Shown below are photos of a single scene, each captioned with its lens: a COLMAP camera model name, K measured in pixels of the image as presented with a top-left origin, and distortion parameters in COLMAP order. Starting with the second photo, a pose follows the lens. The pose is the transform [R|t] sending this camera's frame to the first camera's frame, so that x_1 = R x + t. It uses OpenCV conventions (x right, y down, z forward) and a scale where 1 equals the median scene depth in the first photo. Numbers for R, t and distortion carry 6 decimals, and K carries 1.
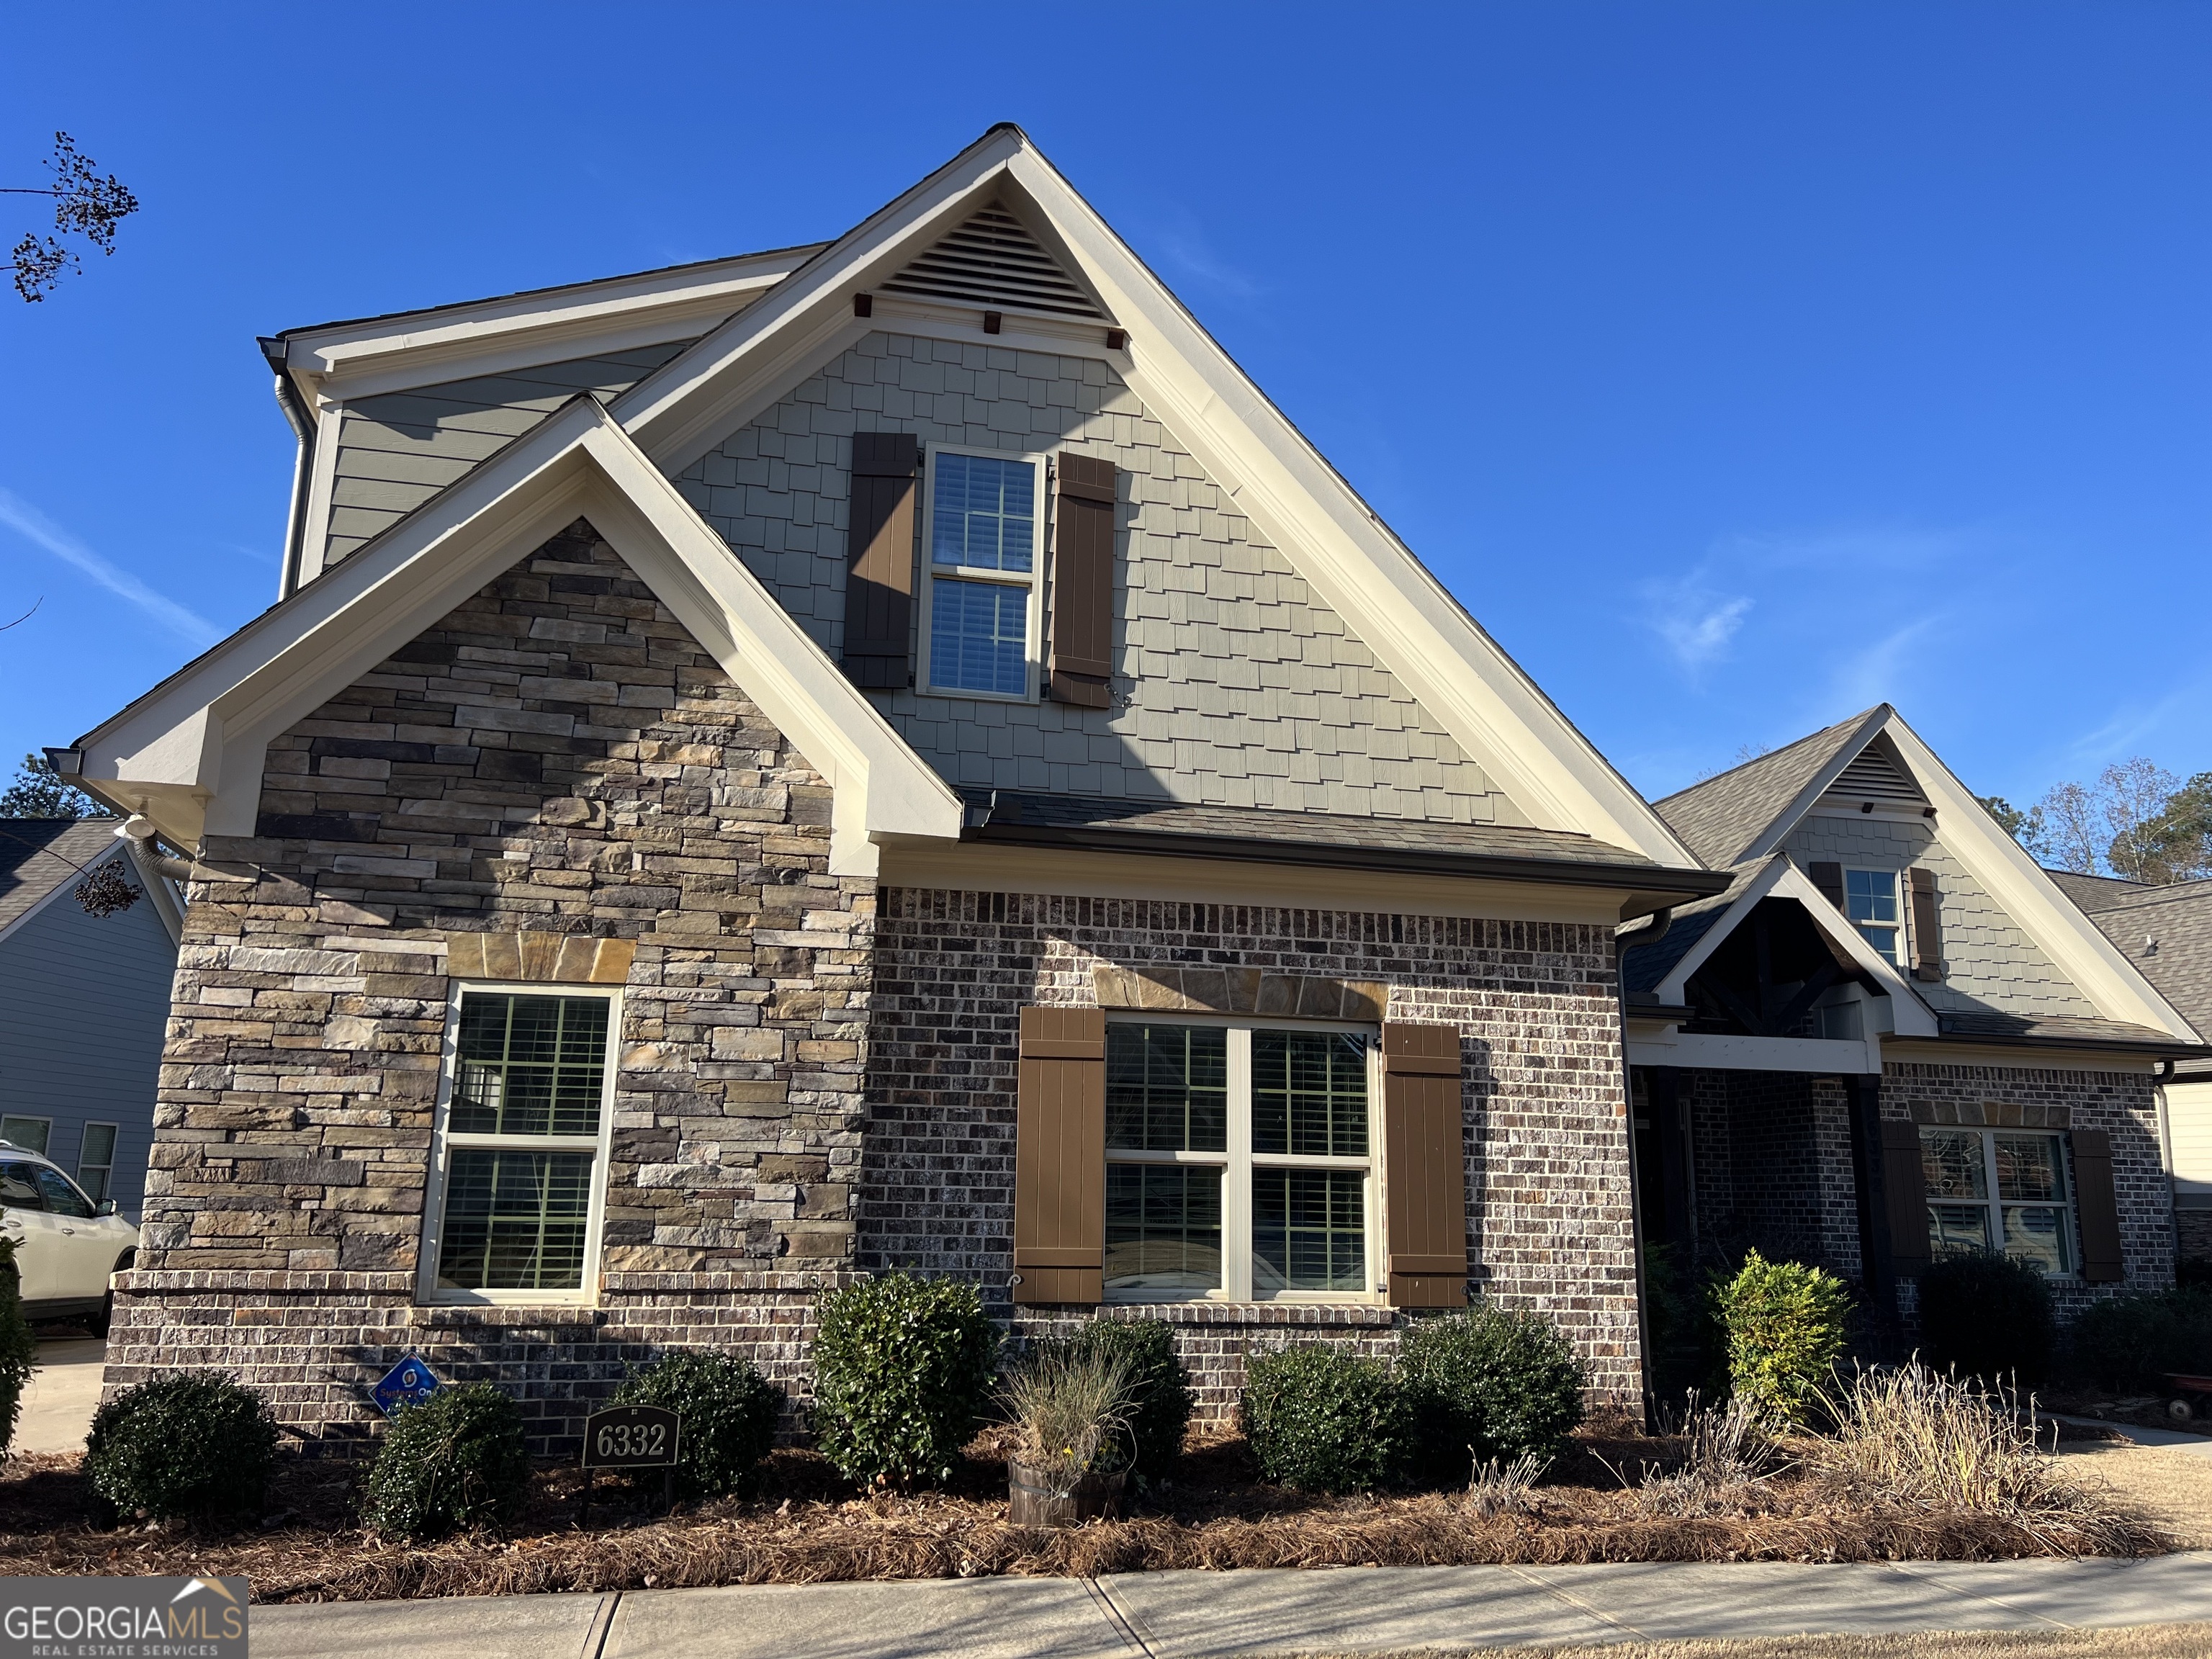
lens RADIAL K [[1629.6, 0, 1089.0], [0, 1629.6, 822.5], [0, 0, 1]] dist [0.094988, -0.110205]
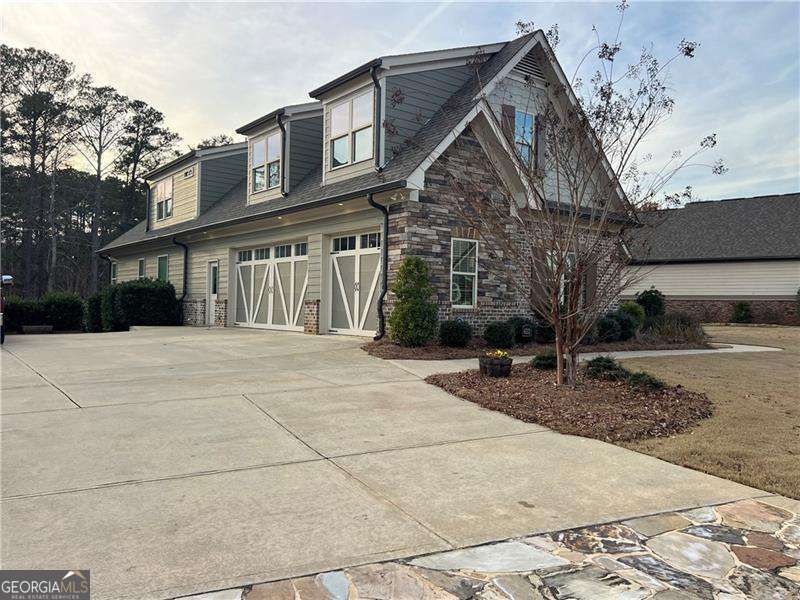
lens RADIAL K [[641.4, 0, 400.0], [0, 641.4, 300.0], [0, 0, 1]] dist [0.097752, -0.138474]
pose [[0.900332, 0.001602, 0.435201, -1.187207], [-0.097242, 0.975452, 0.197581, -0.062773], [-0.424201, -0.220208, 0.878386, -0.456729]]
